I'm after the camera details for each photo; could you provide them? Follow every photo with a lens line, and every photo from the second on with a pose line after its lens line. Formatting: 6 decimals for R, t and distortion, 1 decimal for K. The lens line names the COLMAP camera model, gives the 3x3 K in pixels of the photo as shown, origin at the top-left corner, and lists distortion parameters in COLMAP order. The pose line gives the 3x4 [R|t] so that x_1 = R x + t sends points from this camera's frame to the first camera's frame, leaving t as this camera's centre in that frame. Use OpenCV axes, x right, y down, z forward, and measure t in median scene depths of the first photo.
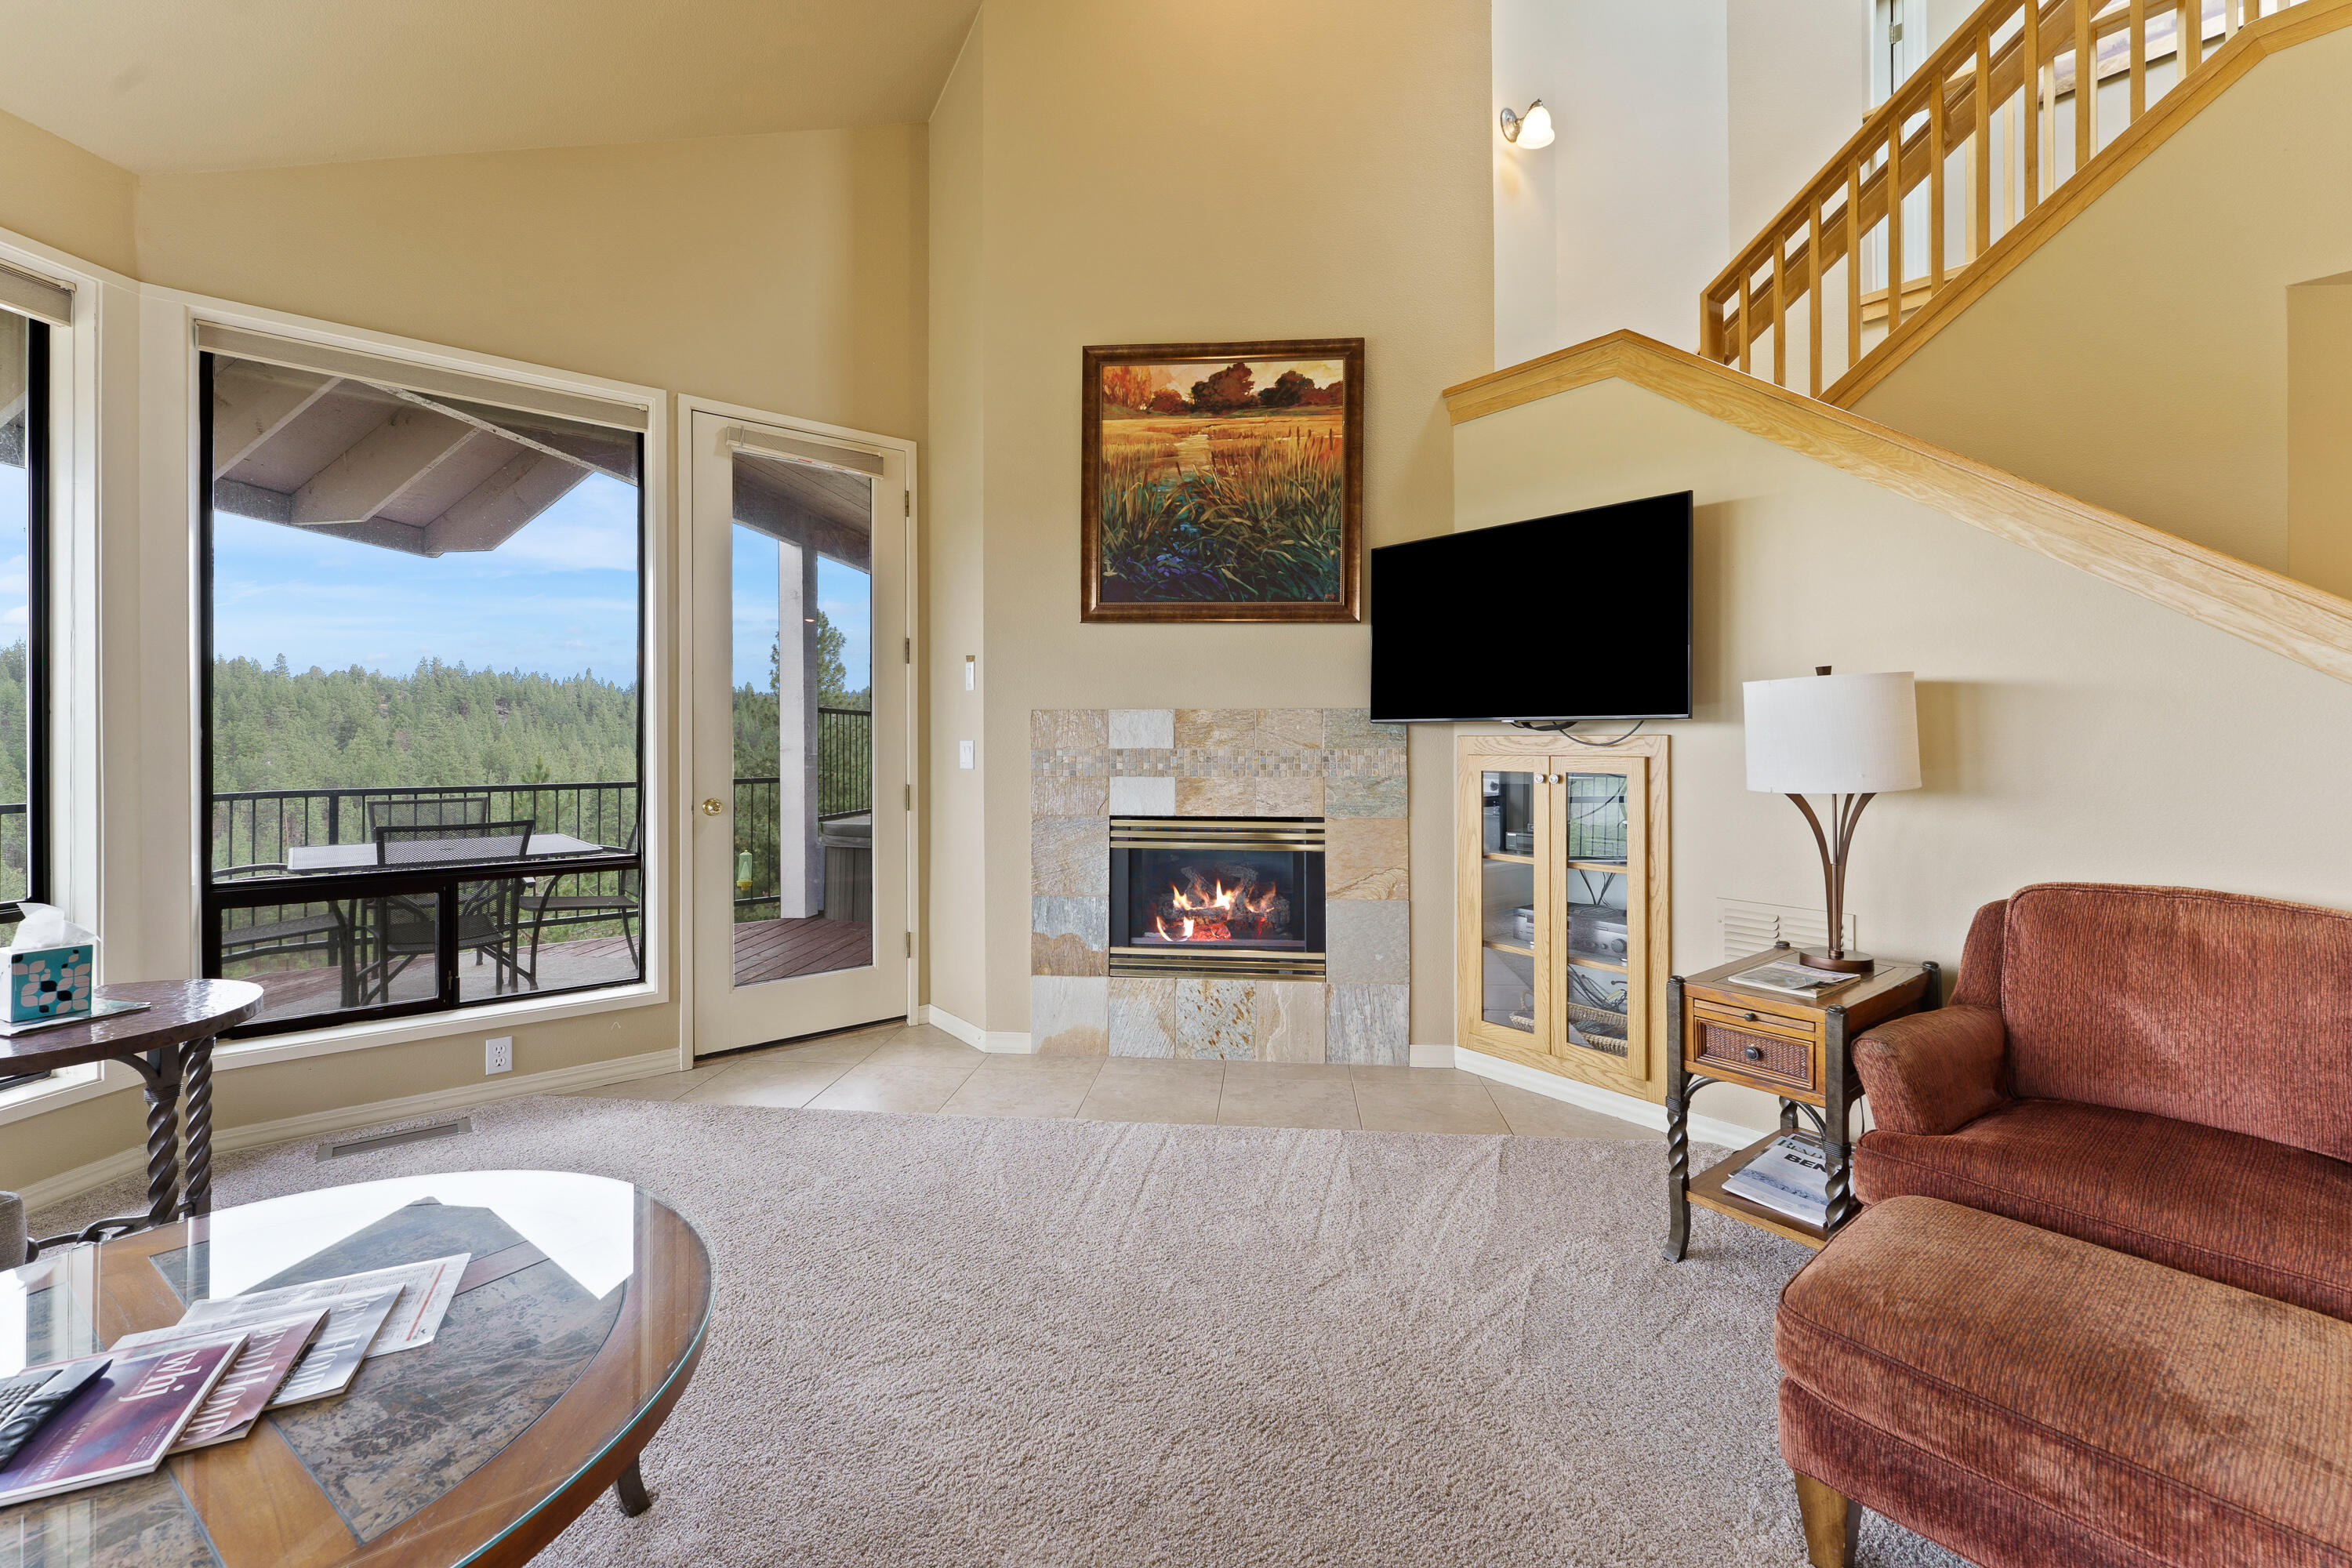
lens RADIAL K [[963.5, 0, 1185.2], [0, 963.5, 733.5], [0, 0, 1]] dist [0.003705, -0.001144]
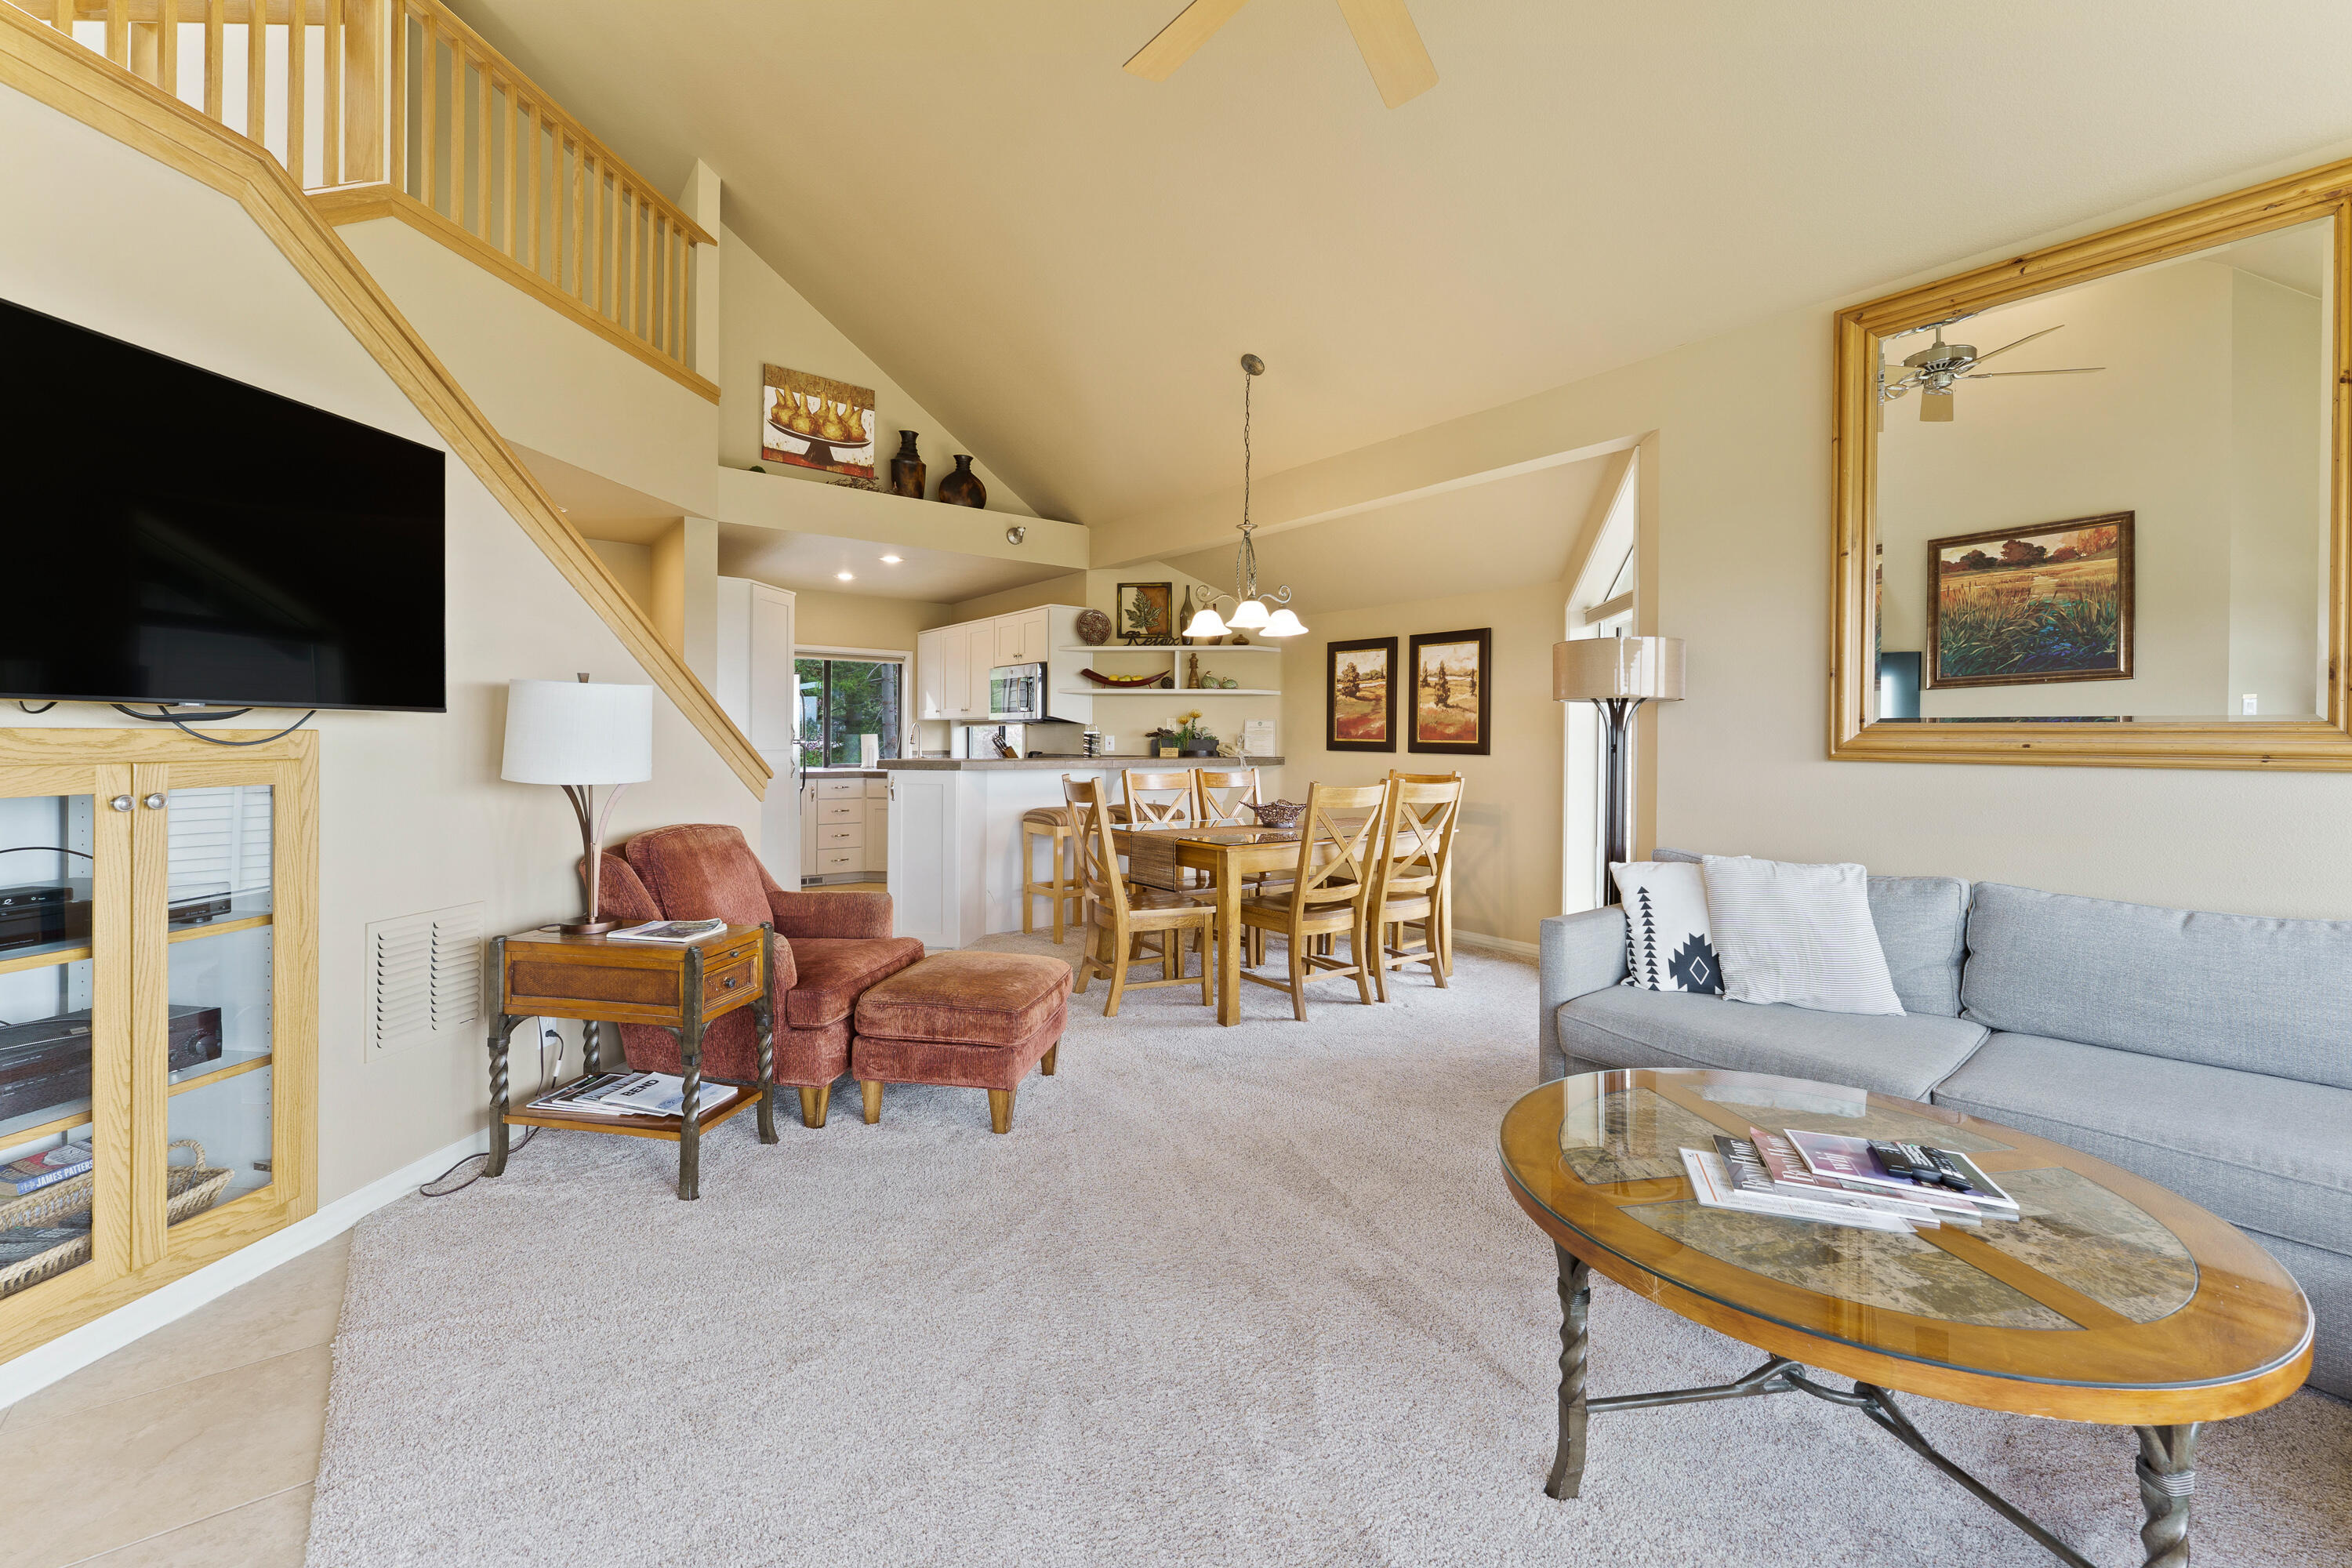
lens RADIAL K [[963.5, 0, 1192.7], [0, 963.5, 748.2], [0, 0, 1]] dist [0.003705, -0.001144]
pose [[-0.699489, -0.011898, 0.714544, -0.437618], [-0.010979, 0.999922, 0.005903, 0.003773], [-0.714559, -0.003716, -0.699566, 0.845701]]
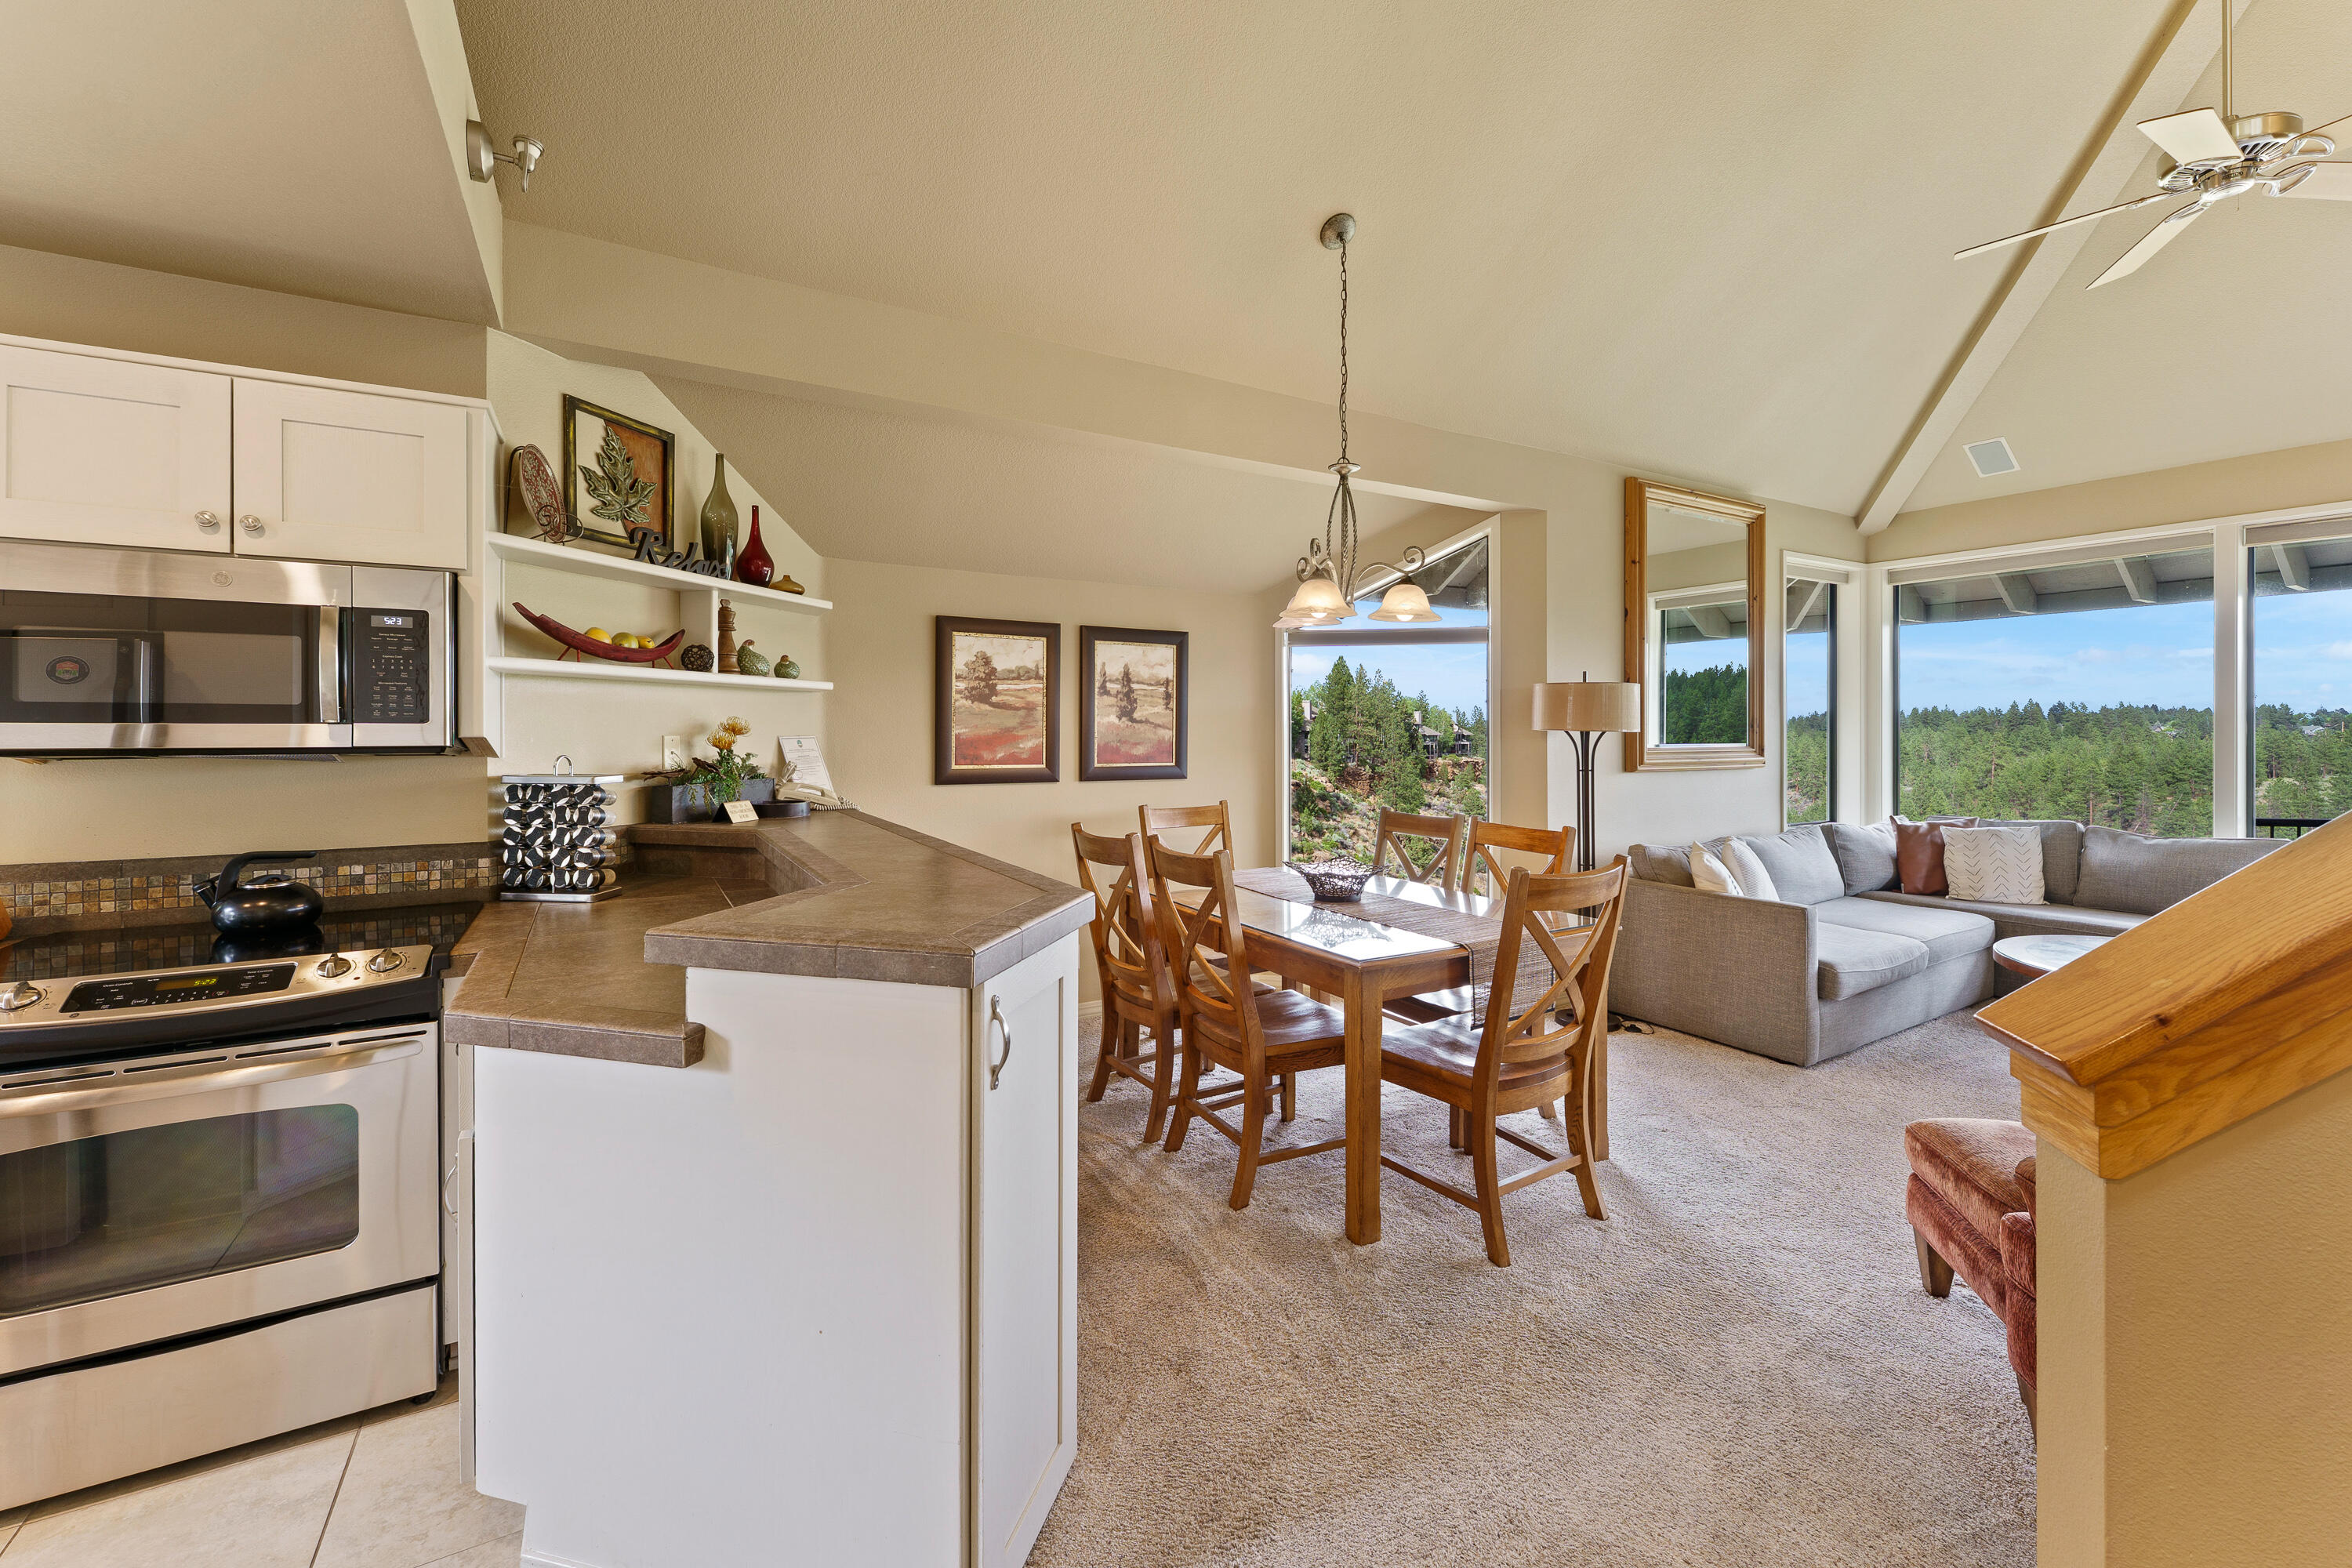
lens RADIAL K [[963.5, 0, 1184.5], [0, 963.5, 728.9], [0, 0, 1]] dist [0.003705, -0.001144]
pose [[-0.800110, 0.001579, -0.599852, 1.152109], [0.002698, 0.999996, -0.000966, -0.049478], [0.599848, -0.002391, -0.800111, 0.493537]]
